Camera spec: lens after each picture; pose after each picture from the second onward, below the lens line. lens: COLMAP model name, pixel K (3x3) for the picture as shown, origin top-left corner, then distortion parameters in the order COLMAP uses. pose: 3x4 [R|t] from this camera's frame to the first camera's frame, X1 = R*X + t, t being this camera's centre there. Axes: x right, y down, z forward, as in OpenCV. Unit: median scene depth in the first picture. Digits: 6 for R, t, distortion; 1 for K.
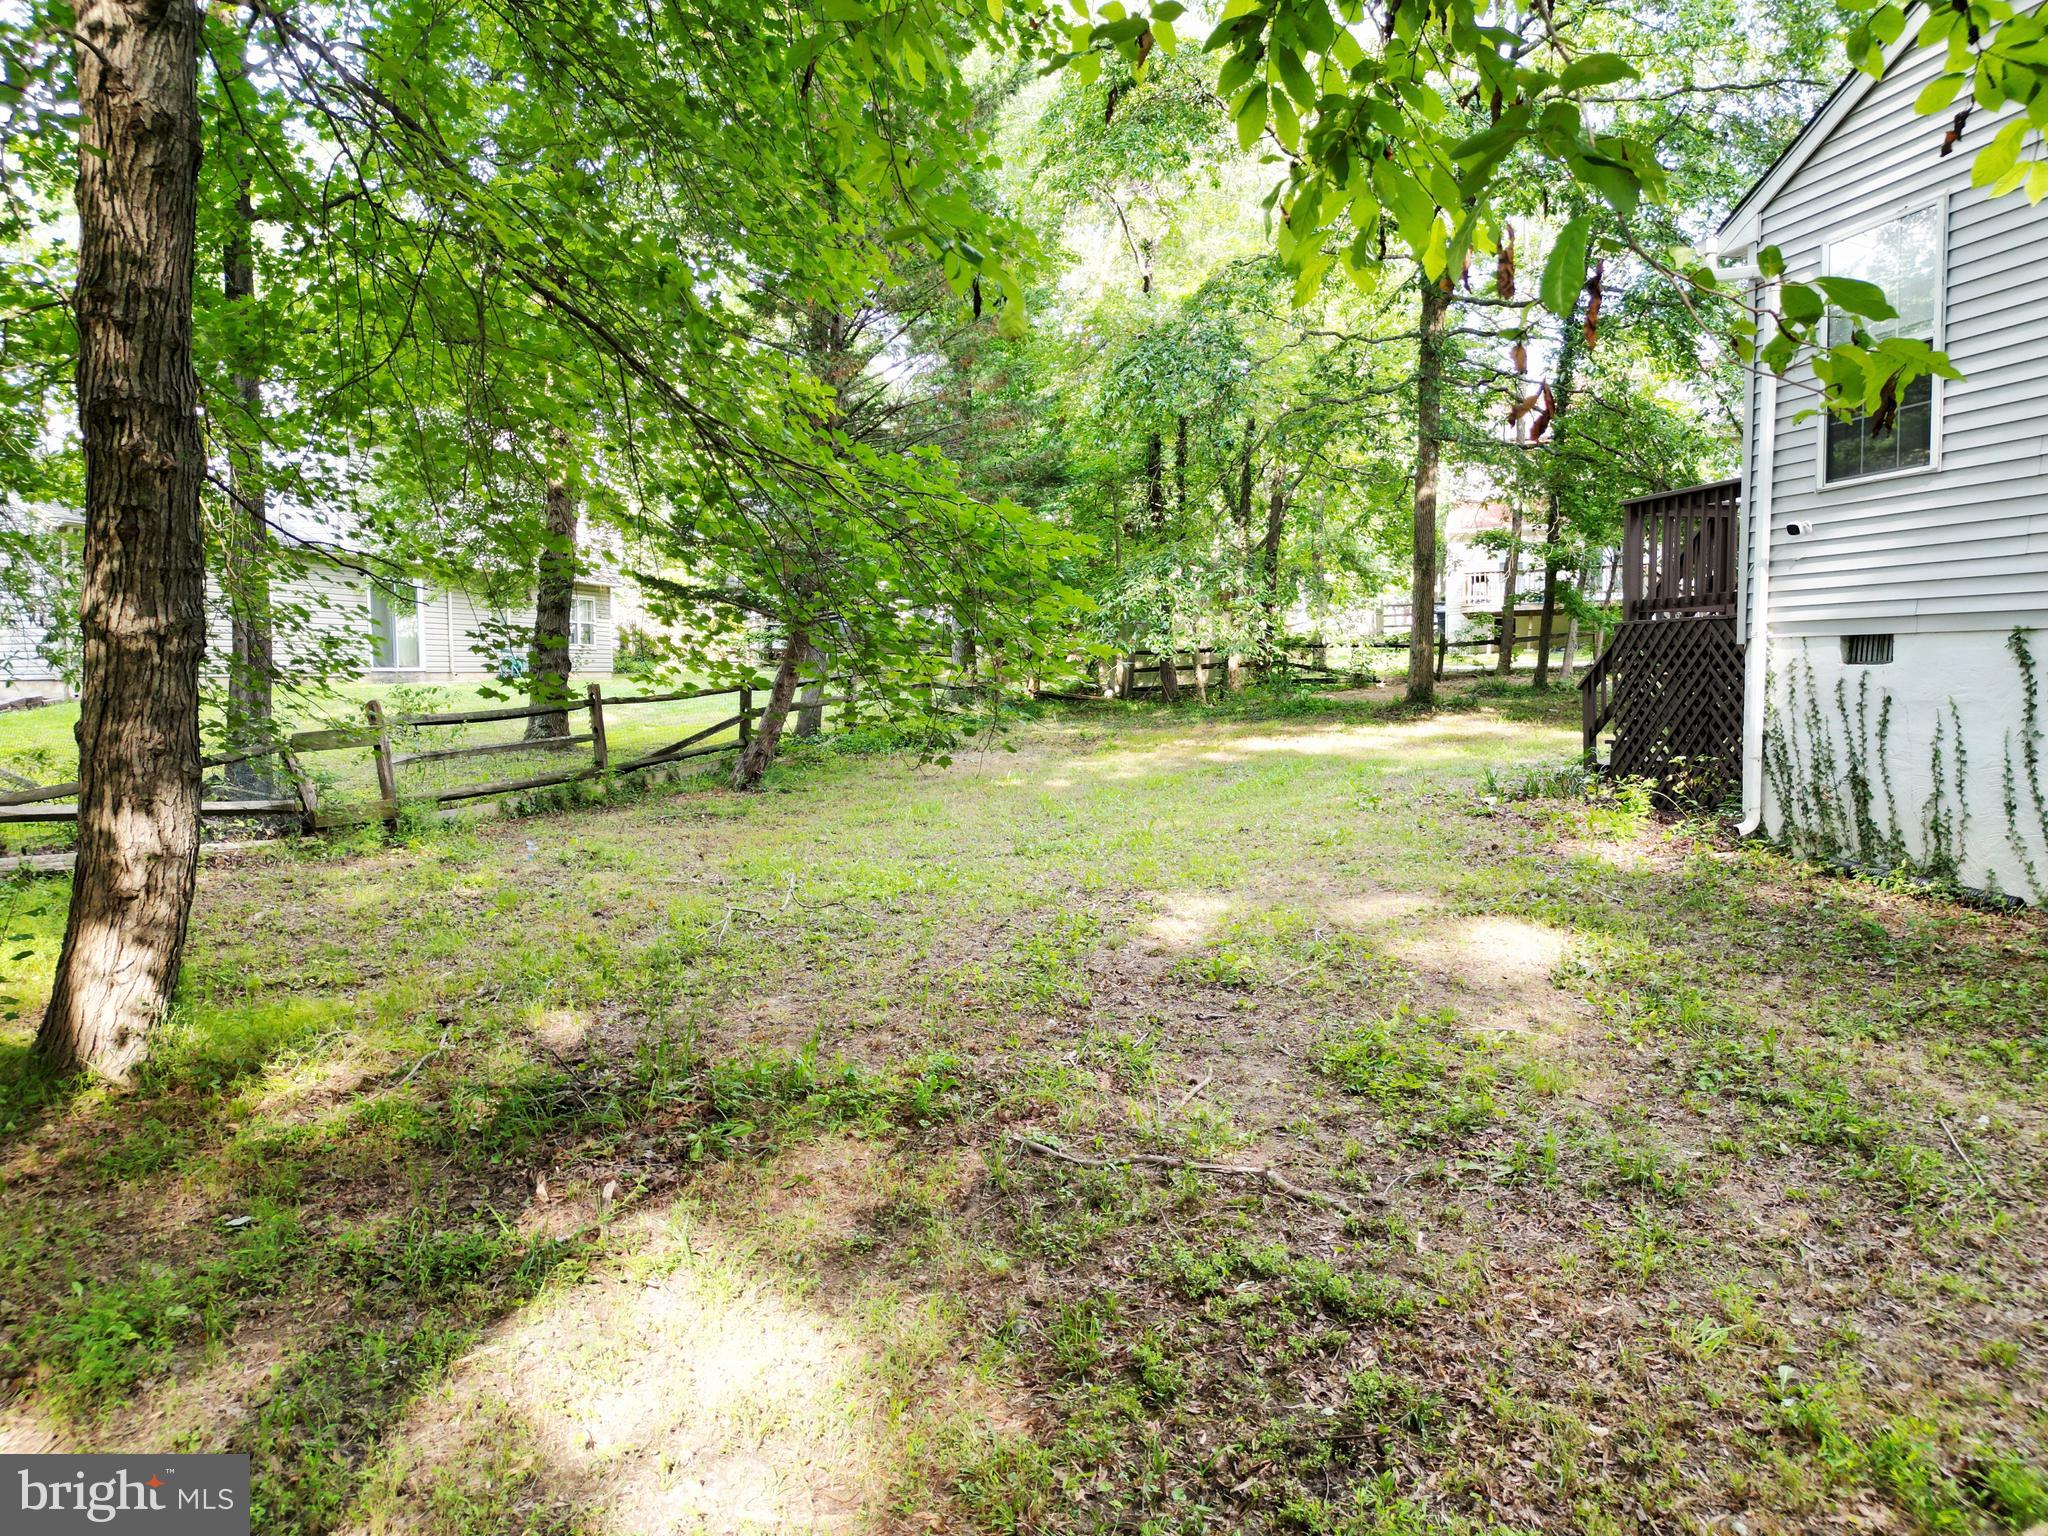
lens RADIAL K [[1441.8, 0, 1035.6], [0, 1441.8, 760.3], [0, 0, 1]] dist [0.071518, -0.068963]
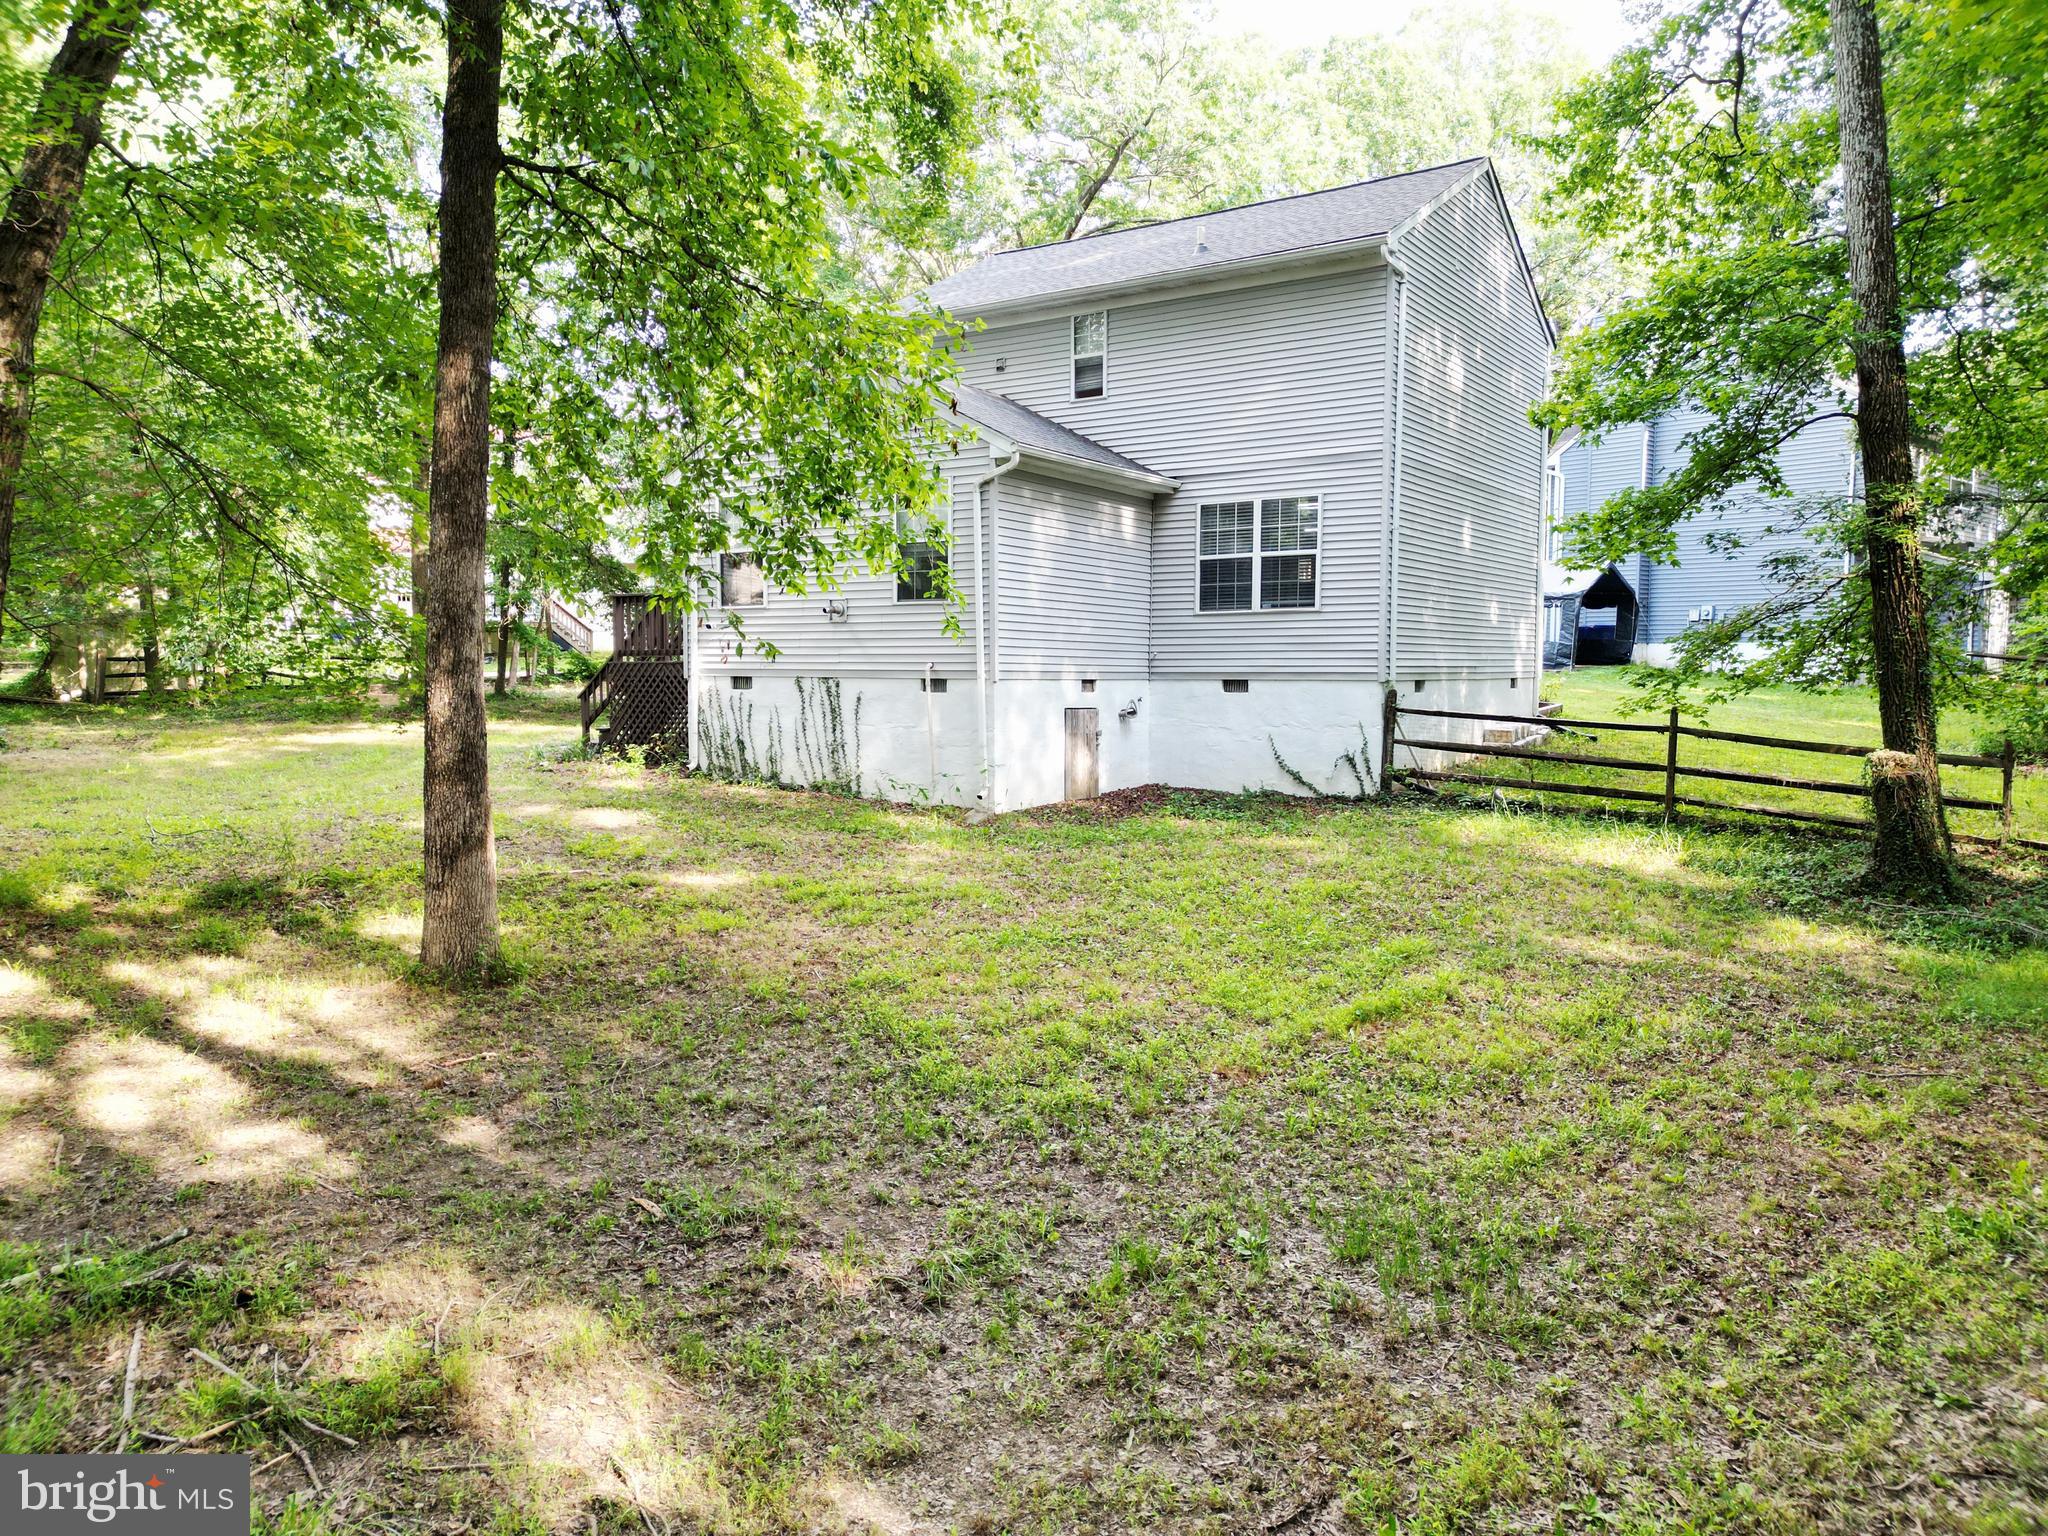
lens RADIAL K [[1441.8, 0, 1035.6], [0, 1441.8, 760.3], [0, 0, 1]] dist [0.071518, -0.068963]
pose [[0.728205, -0.029433, 0.684727, -0.518643], [0.030225, 0.999485, 0.010818, 0.027000], [-0.684692, 0.012819, 0.728720, -0.764225]]
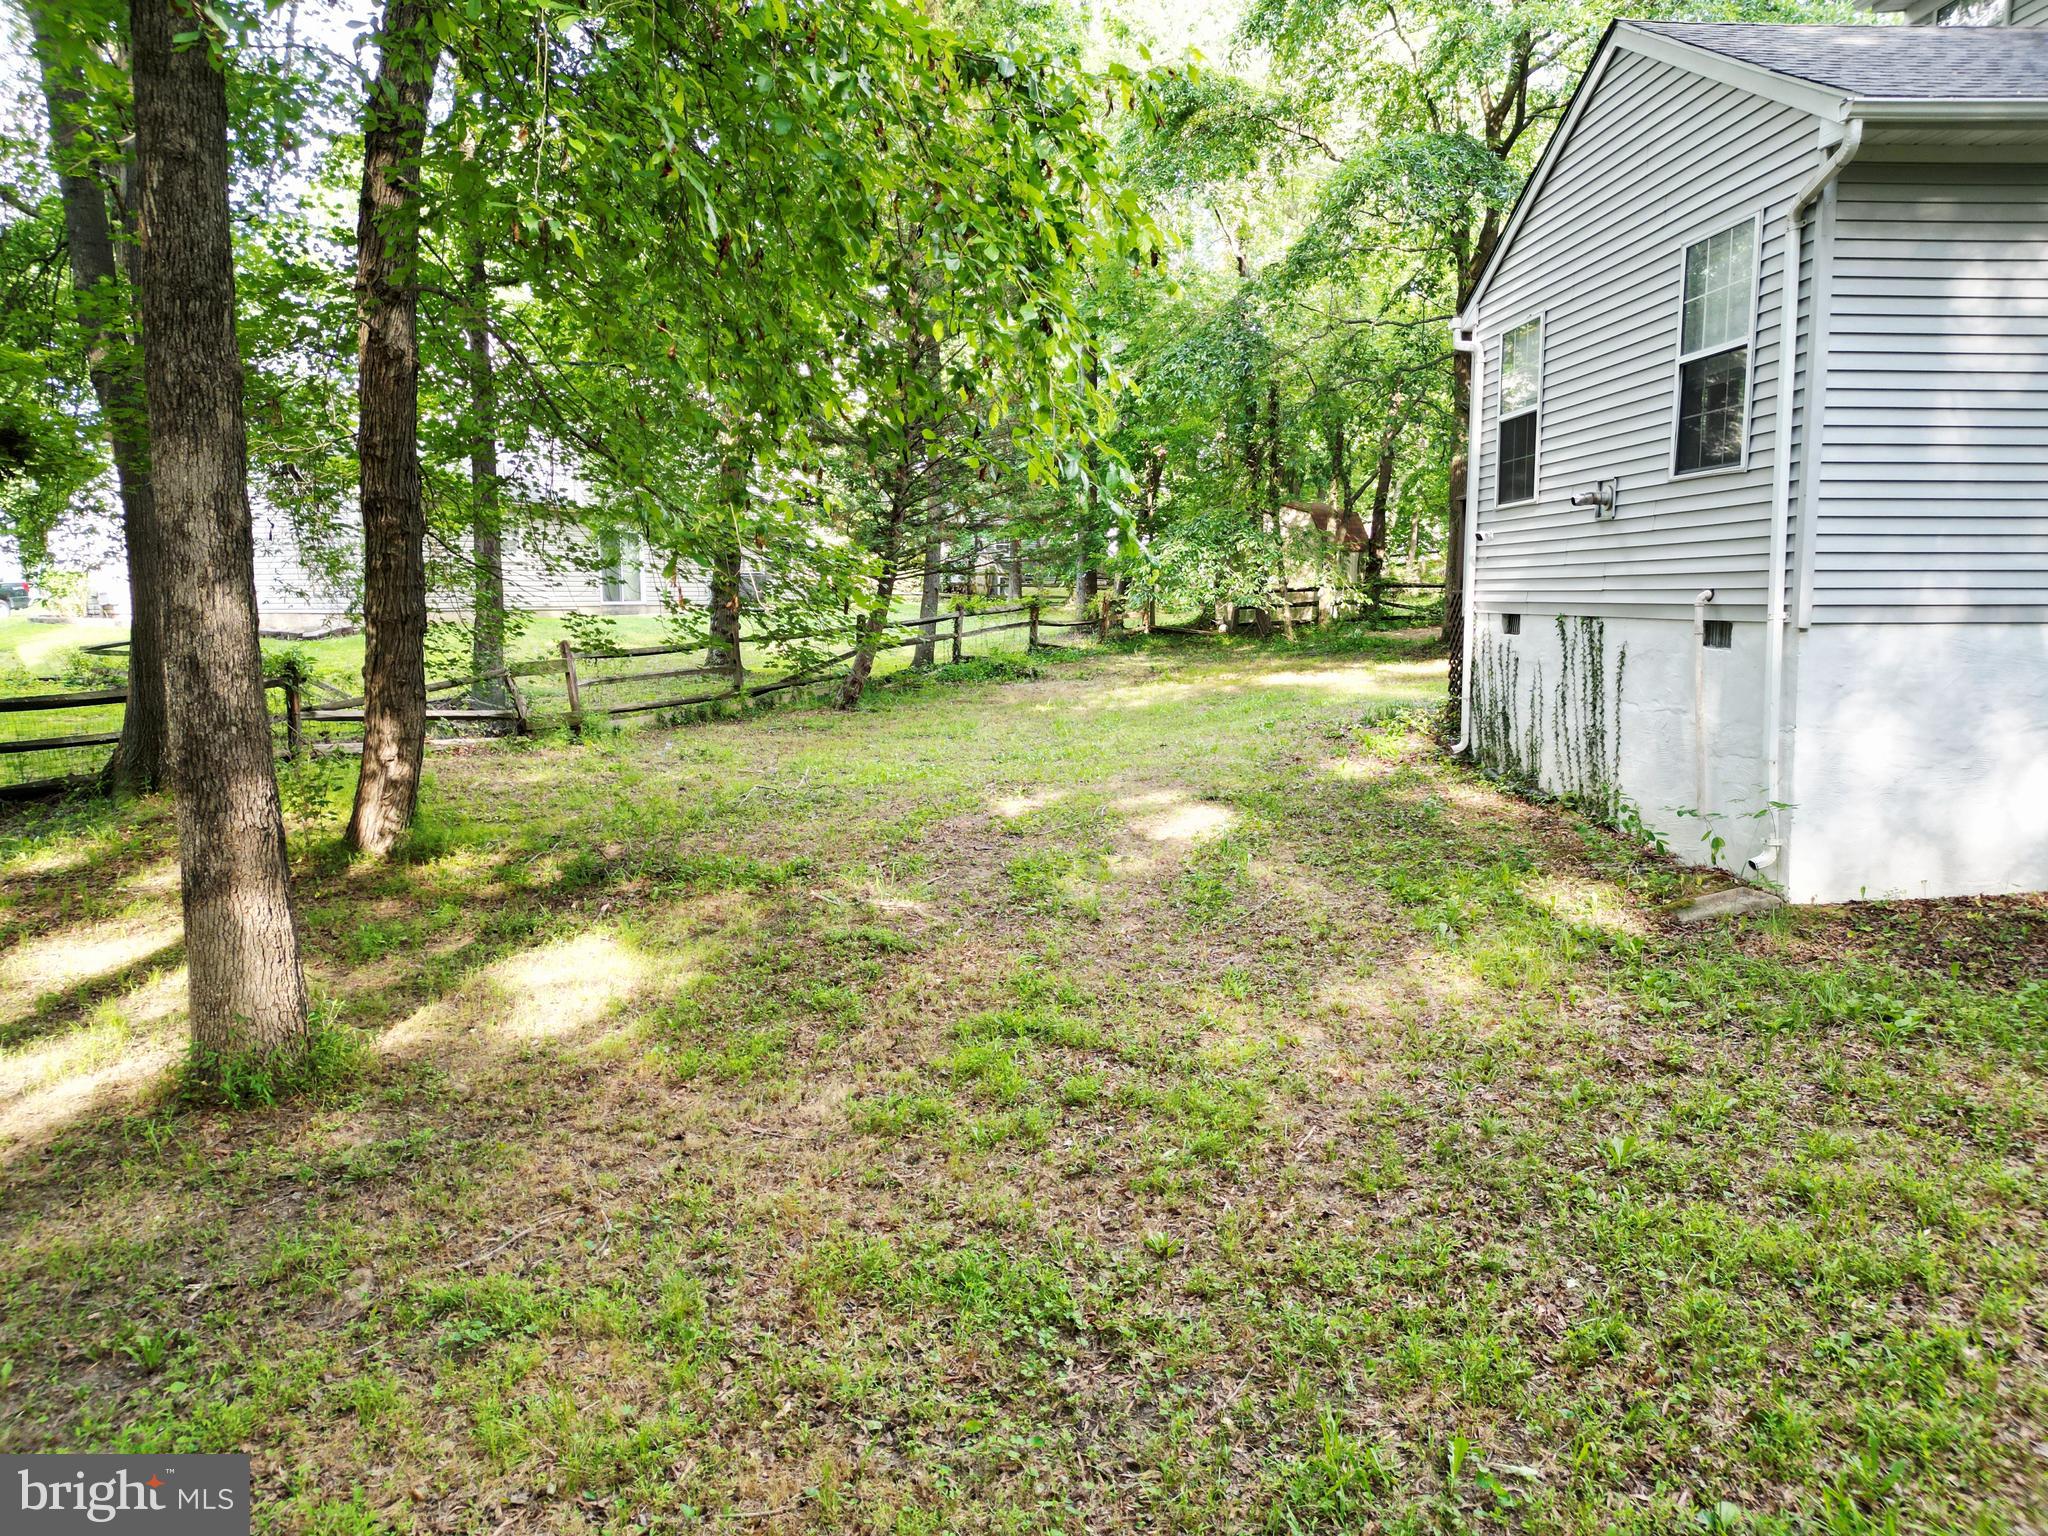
lens RADIAL K [[1441.8, 0, 1035.6], [0, 1441.8, 760.3], [0, 0, 1]] dist [0.071518, -0.068963]
pose [[0.986665, 0.023064, -0.161120, 0.284829], [-0.014298, 0.998364, 0.055356, -0.012475], [0.162134, -0.052314, 0.985381, -0.398188]]
